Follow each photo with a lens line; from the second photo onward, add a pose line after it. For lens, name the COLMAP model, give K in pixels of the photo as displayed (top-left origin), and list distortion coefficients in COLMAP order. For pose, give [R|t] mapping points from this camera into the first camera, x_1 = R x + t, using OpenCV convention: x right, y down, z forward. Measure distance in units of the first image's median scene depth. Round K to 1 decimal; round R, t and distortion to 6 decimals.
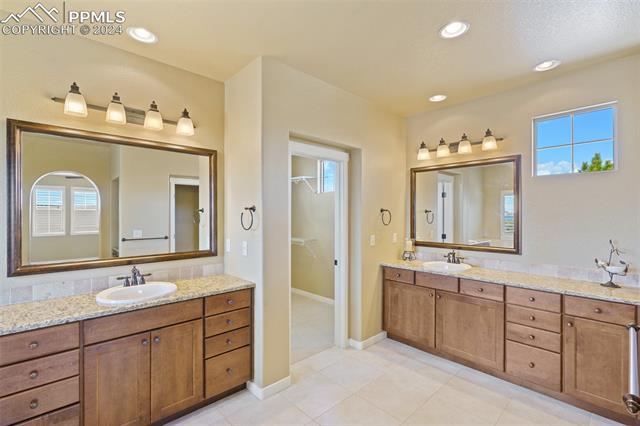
lens RADIAL K [[294.2, 0, 320.0], [0, 294.2, 213.0], [0, 0, 1]] dist [0.001501, 0.001811]
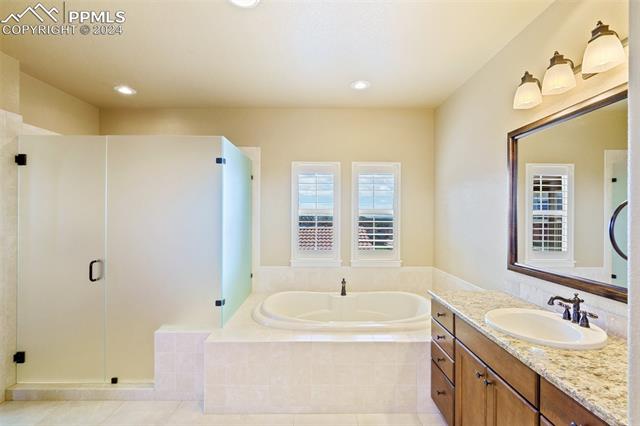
lens RADIAL K [[294.2, 0, 320.0], [0, 294.2, 213.0], [0, 0, 1]] dist [0.001501, 0.001811]
pose [[-0.672241, -0.004485, -0.740319, 0.238247], [0.004373, 0.999940, -0.010028, 0.003837], [0.740320, -0.009978, -0.672181, 0.987950]]
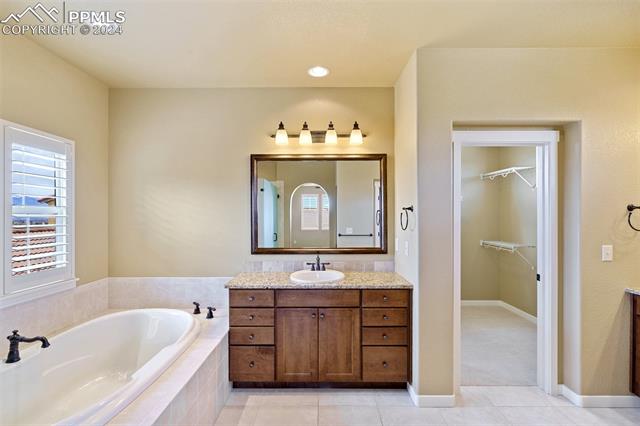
lens RADIAL K [[294.2, 0, 320.0], [0, 294.2, 213.0], [0, 0, 1]] dist [0.001501, 0.001811]
pose [[0.728667, -0.004431, -0.684853, 0.236194], [0.004401, 0.999989, -0.001788, 0.000522], [0.684854, -0.001711, 0.728679, 0.081218]]
